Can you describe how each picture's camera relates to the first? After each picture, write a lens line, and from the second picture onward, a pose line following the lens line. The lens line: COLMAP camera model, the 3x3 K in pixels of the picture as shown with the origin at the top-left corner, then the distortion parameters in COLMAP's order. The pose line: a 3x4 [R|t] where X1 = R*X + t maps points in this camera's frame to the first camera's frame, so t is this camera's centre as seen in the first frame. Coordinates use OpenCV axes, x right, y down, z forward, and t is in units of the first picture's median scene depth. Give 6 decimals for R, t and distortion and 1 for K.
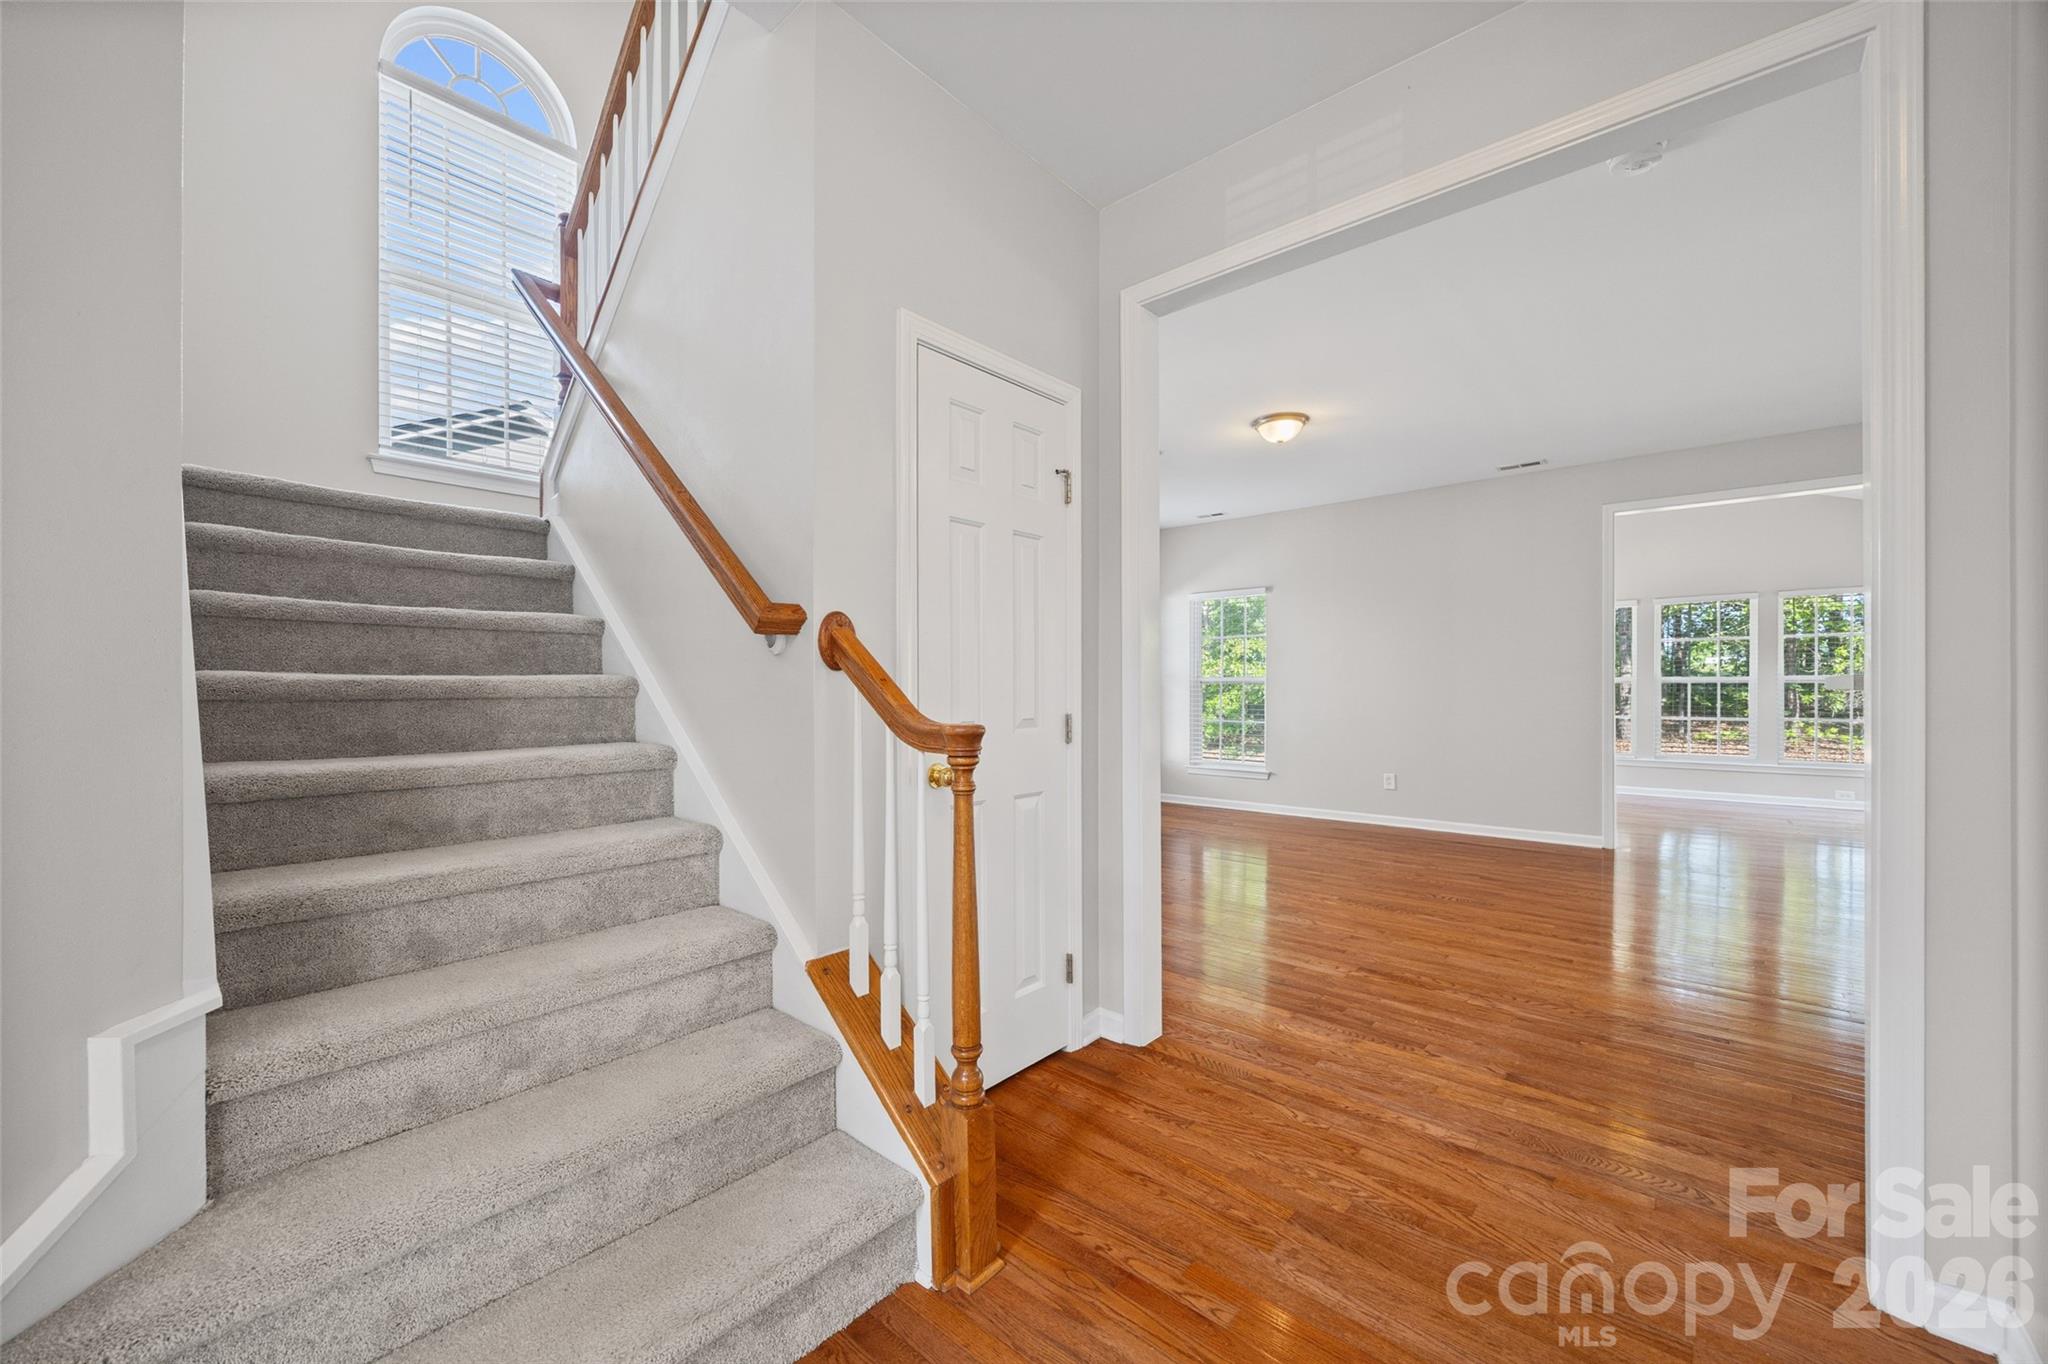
lens RADIAL K [[788.3, 0, 1019.6], [0, 788.3, 686.7], [0, 0, 1]] dist [0.011112, 0.000118]
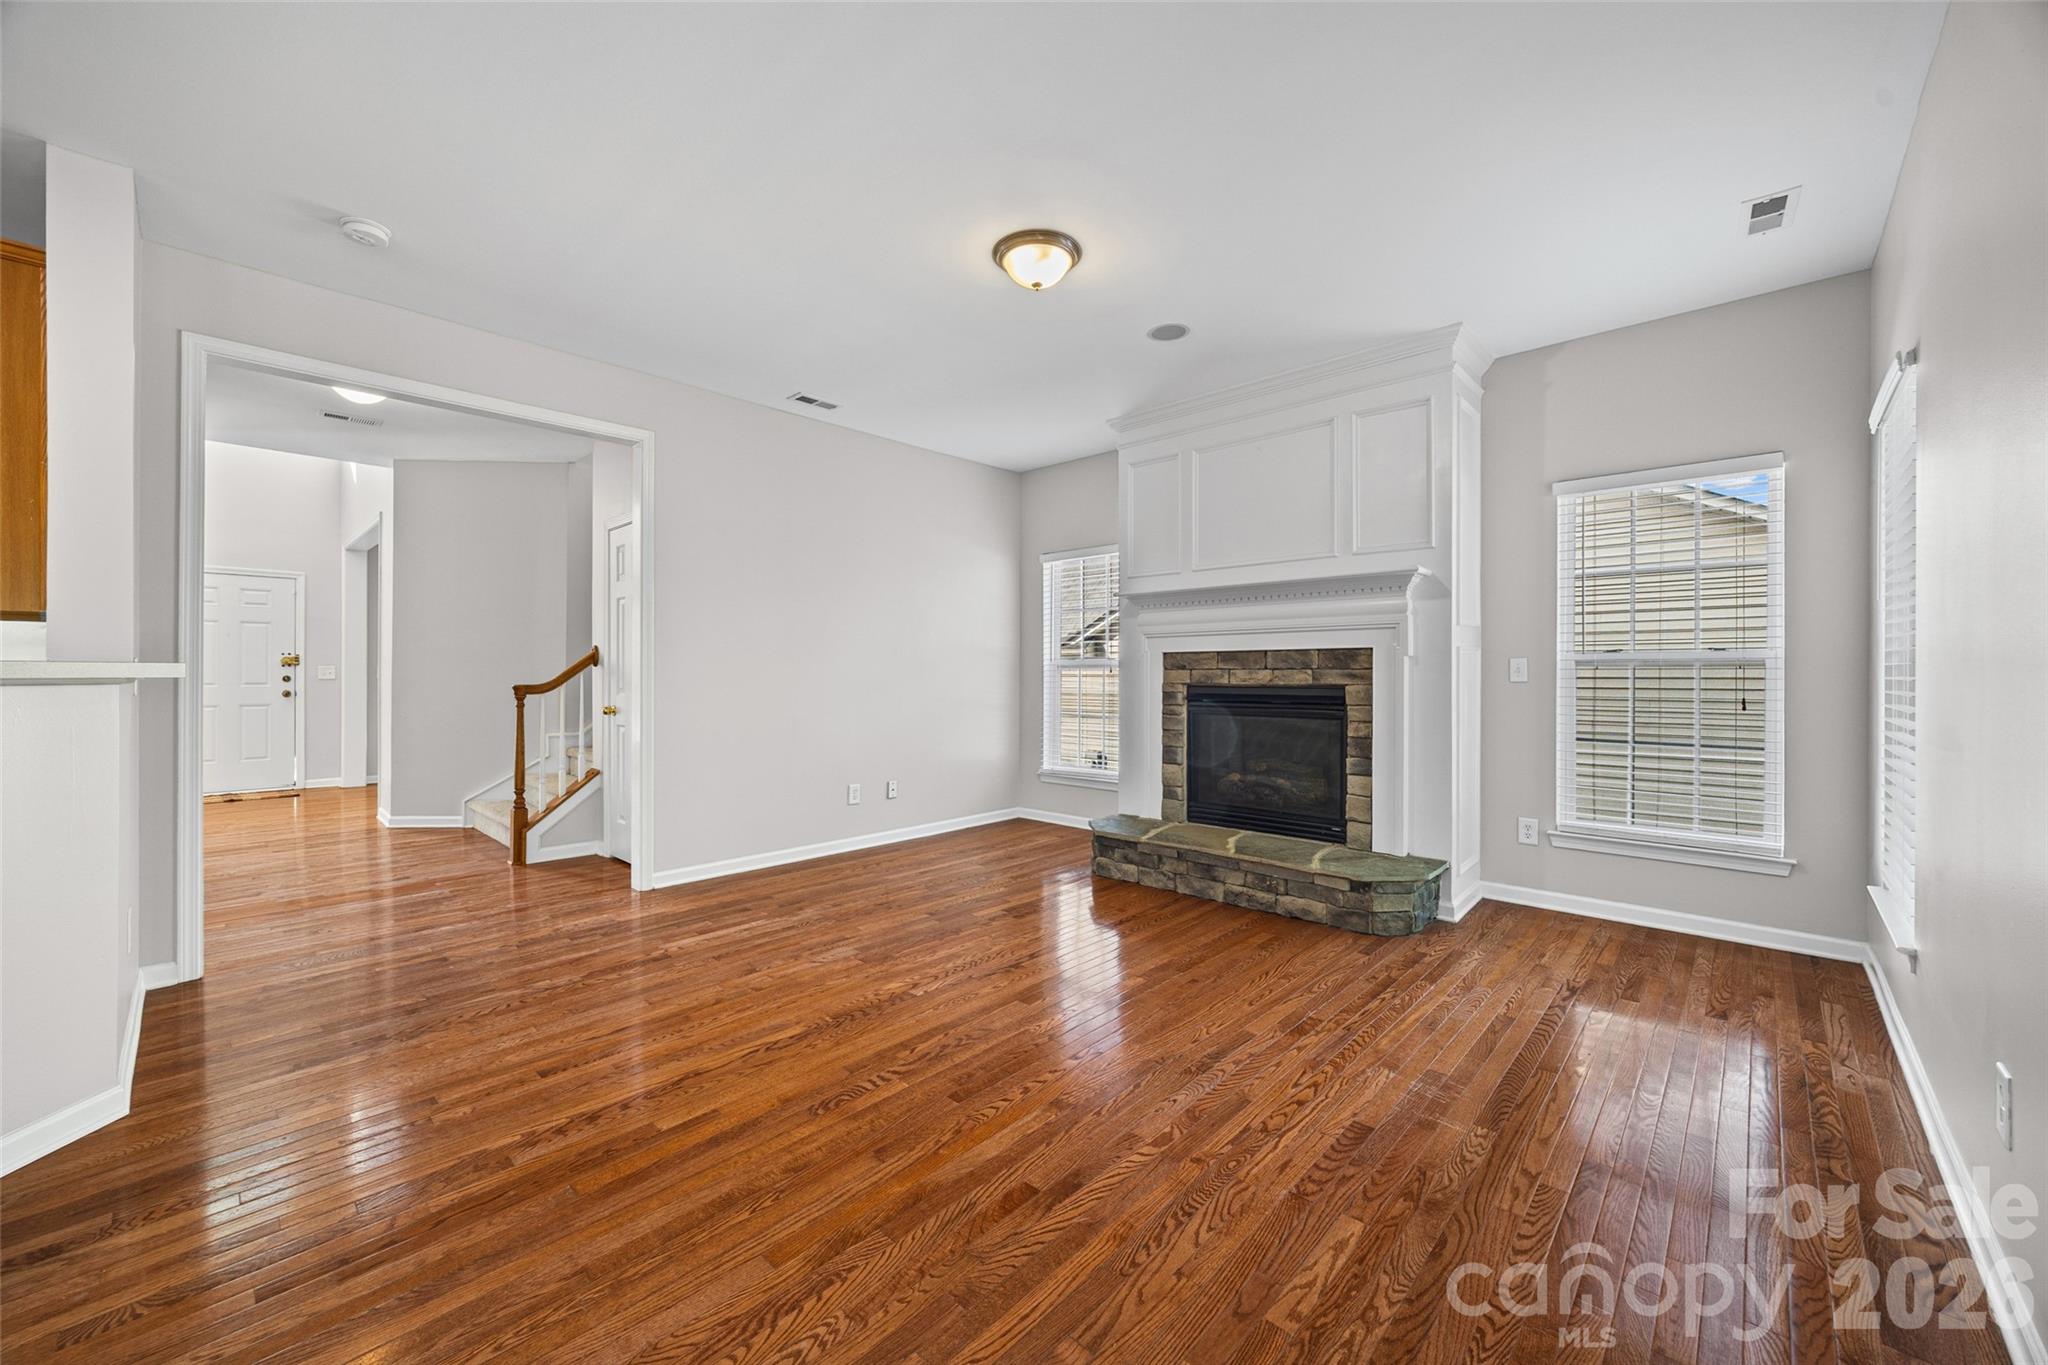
lens RADIAL K [[777.5, 0, 1028.8], [0, 777.5, 679.4], [0, 0, 1]] dist [0.009424, -0.010237]
pose [[-0.033083, 0.006894, -0.999429, 1.591044], [-0.004182, 0.999966, 0.007036, 0.002810], [0.999444, 0.004413, -0.033053, 1.700990]]
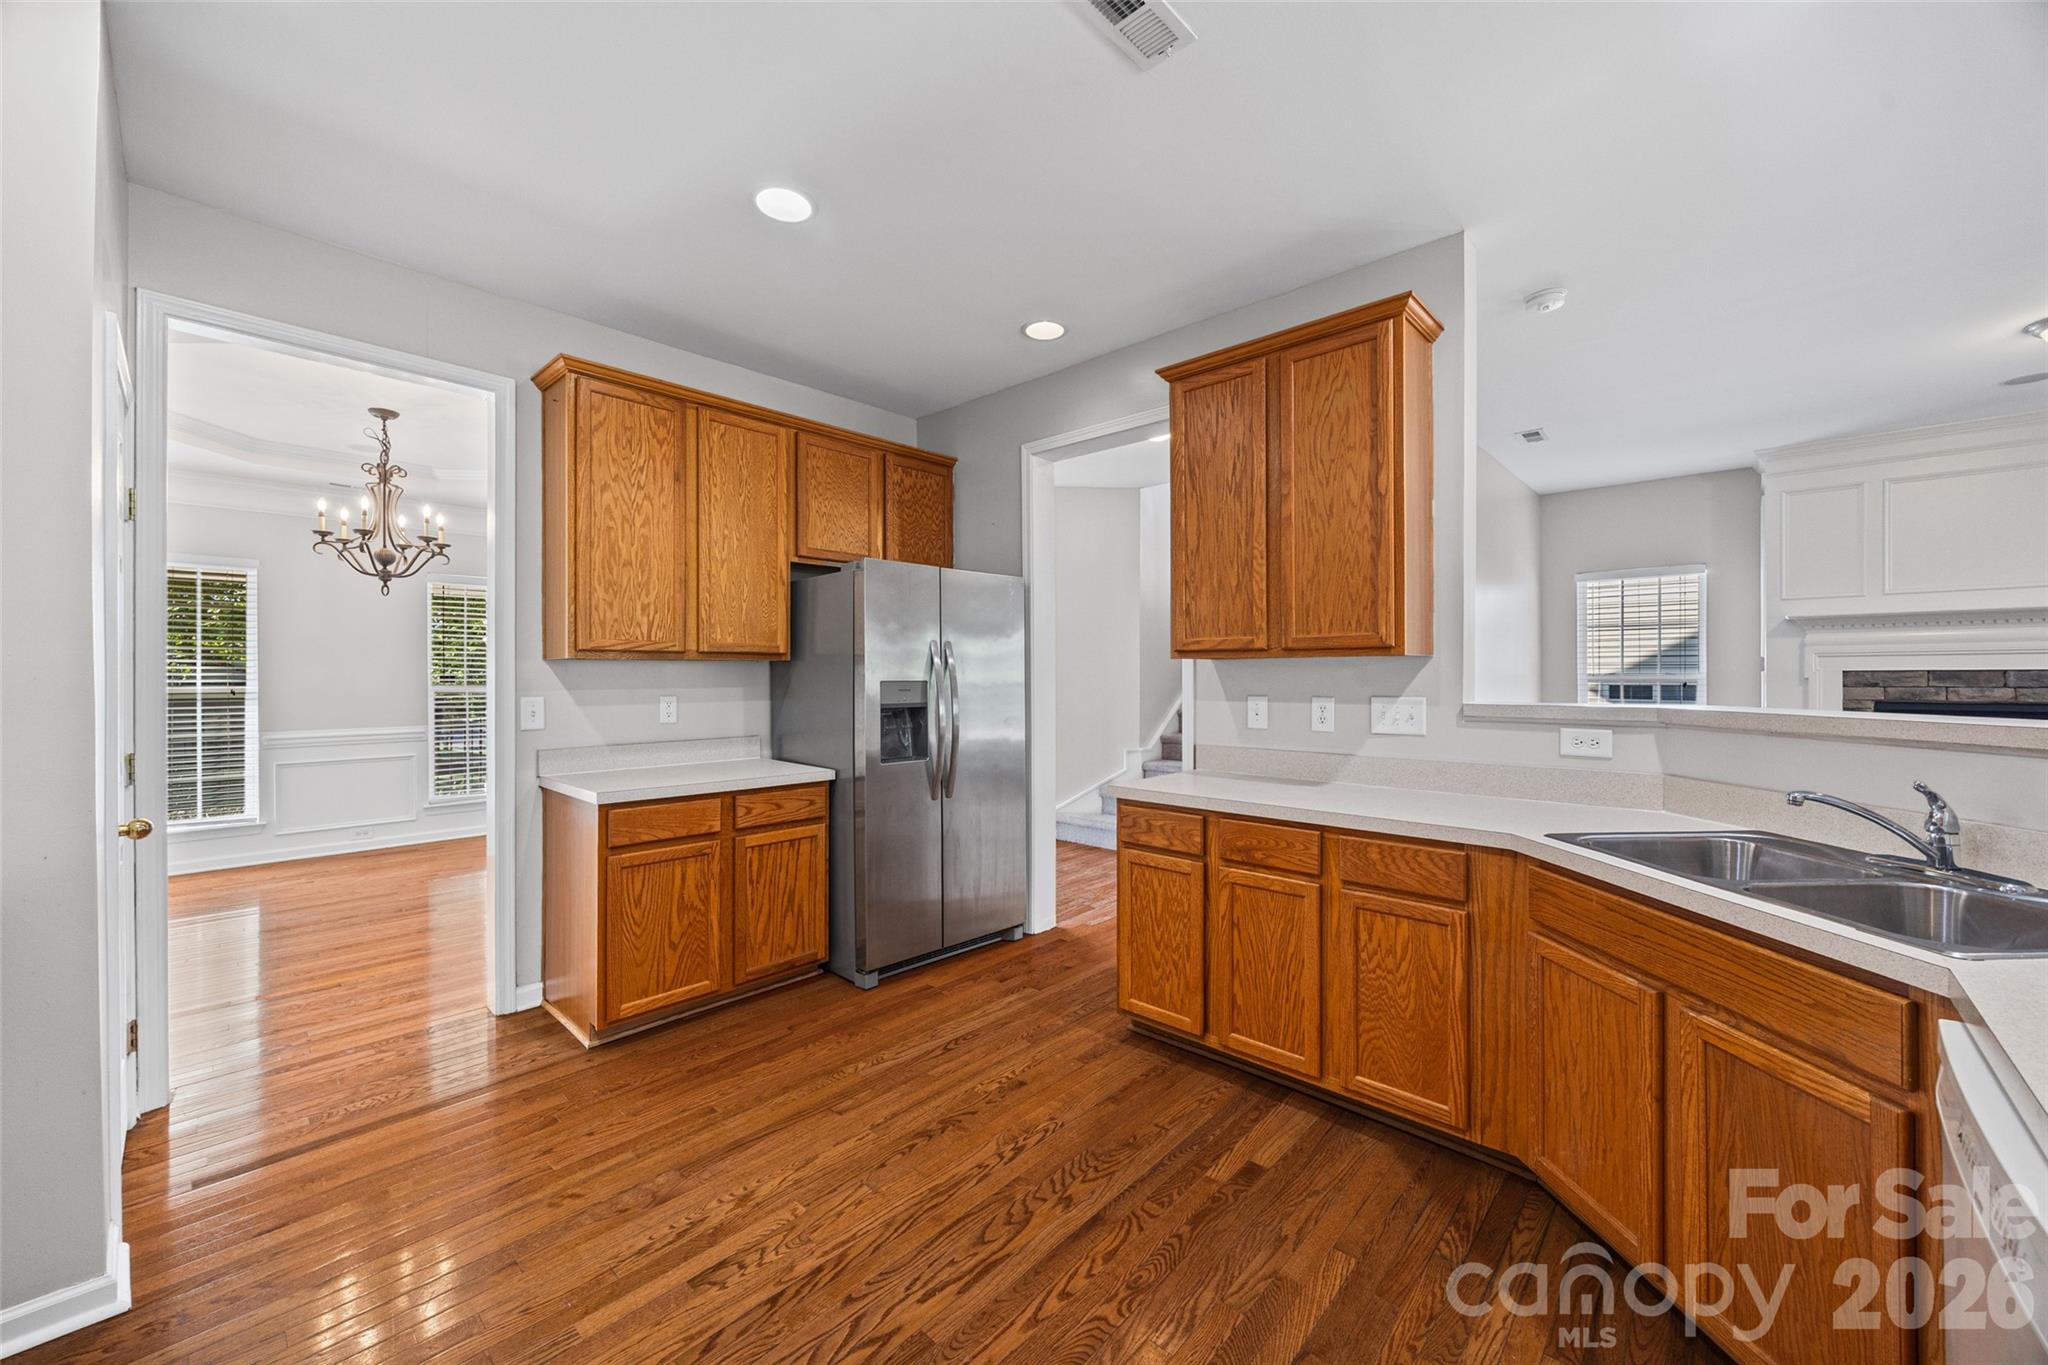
lens RADIAL K [[781.3, 0, 1027.4], [0, 781.3, 672.4], [0, 0, 1]] dist [-0.000542, 0.000050]
pose [[-0.028537, 0.000426, -0.999593, 1.753196], [0.004585, 0.999989, 0.000295, -0.049111], [0.999582, -0.004575, -0.028539, 0.141027]]
